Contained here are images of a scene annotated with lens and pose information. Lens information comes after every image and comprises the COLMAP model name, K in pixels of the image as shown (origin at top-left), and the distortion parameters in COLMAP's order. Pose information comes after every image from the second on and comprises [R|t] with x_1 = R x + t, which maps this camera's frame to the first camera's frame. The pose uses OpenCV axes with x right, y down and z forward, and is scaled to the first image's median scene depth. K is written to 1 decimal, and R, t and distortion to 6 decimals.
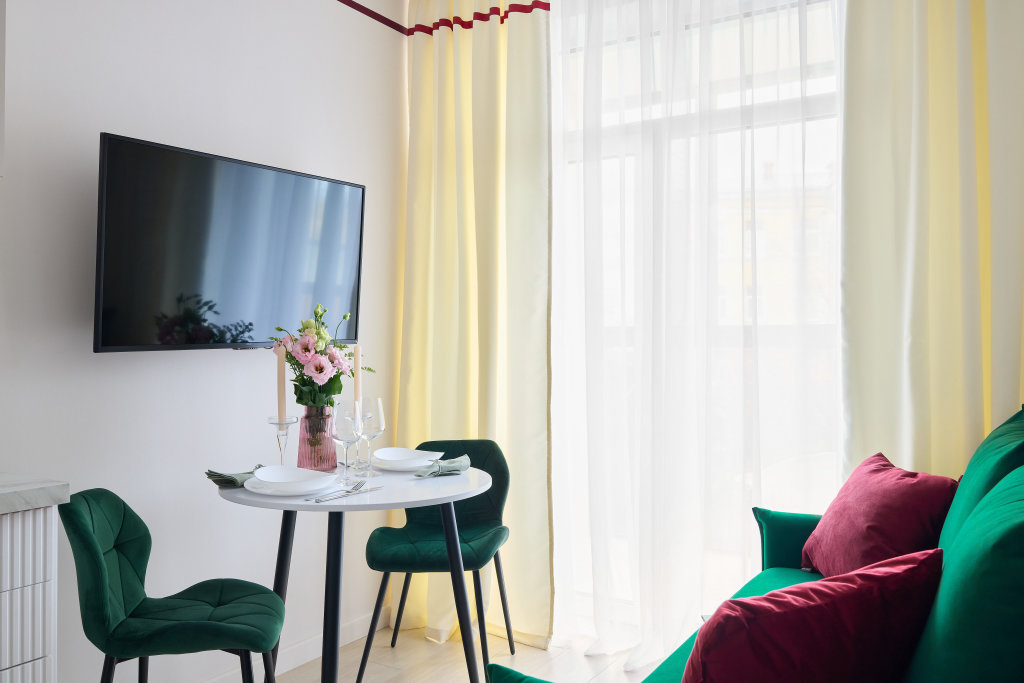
lens RADIAL K [[802.4, 0, 512.0], [0, 802.4, 341.5], [0, 0, 1]] dist [0.043819, -0.068132]
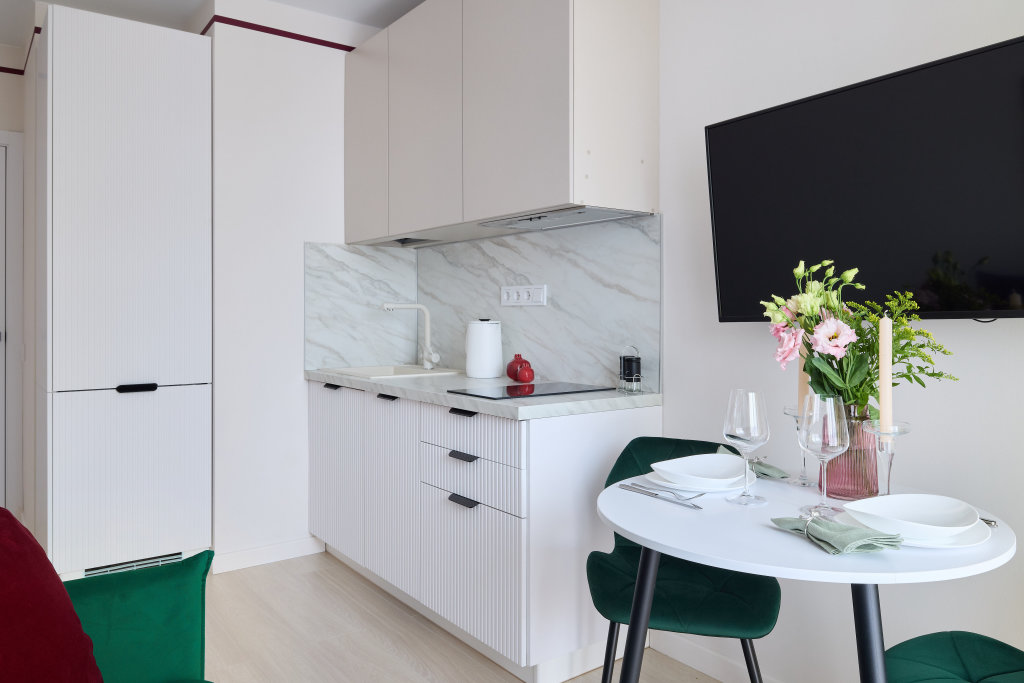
lens RADIAL K [[736.8, 0, 513.7], [0, 736.8, 308.8], [0, 0, 1]] dist [0.004580, 0.001305]
pose [[-0.366024, -0.004572, -0.930594, 0.478723], [0.002331, 0.999980, -0.005829, 0.000580], [0.930602, -0.004302, -0.366006, 0.985405]]
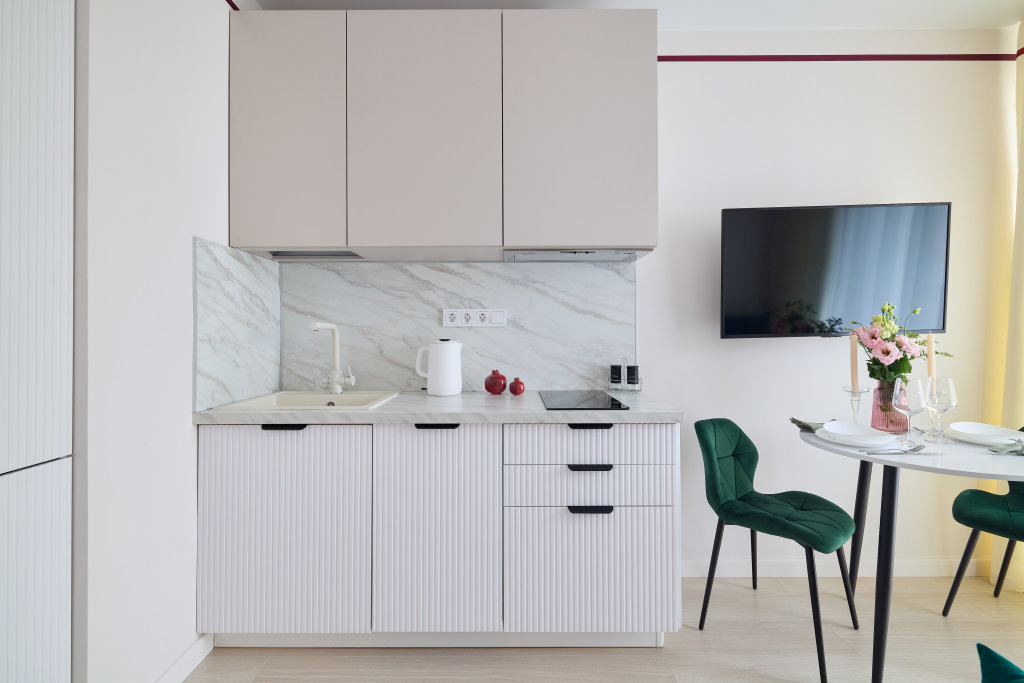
lens RADIAL K [[471.8, 0, 513.8], [0, 471.8, 327.7], [0, 0, 1]] dist [0.000225, -0.000046]
pose [[0.527400, -0.011948, -0.849533, 0.089091], [0.004127, 0.999925, -0.011500, 0.000402], [0.849607, 0.002559, 0.527410, 0.087374]]
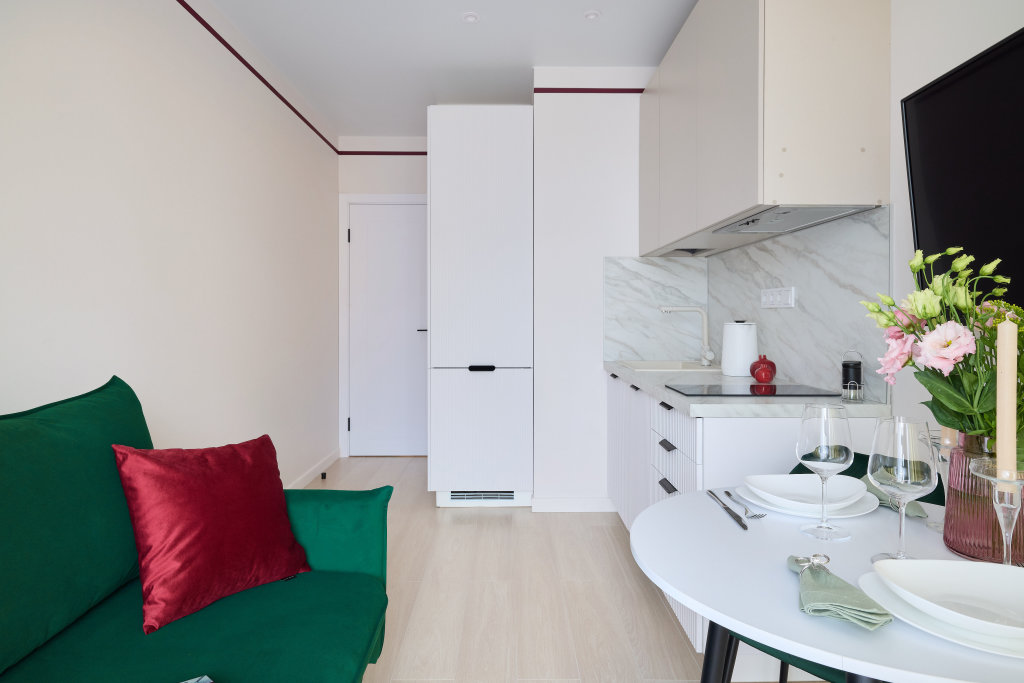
lens RADIAL K [[608.0, 0, 510.5], [0, 608.0, 319.4], [0, 0, 1]] dist [0.001428, -0.000376]
pose [[-0.846686, 0.004308, -0.532076, 0.249067], [0.001232, 0.999980, 0.006135, 0.001103], [0.532092, 0.004539, -0.846674, 1.200229]]
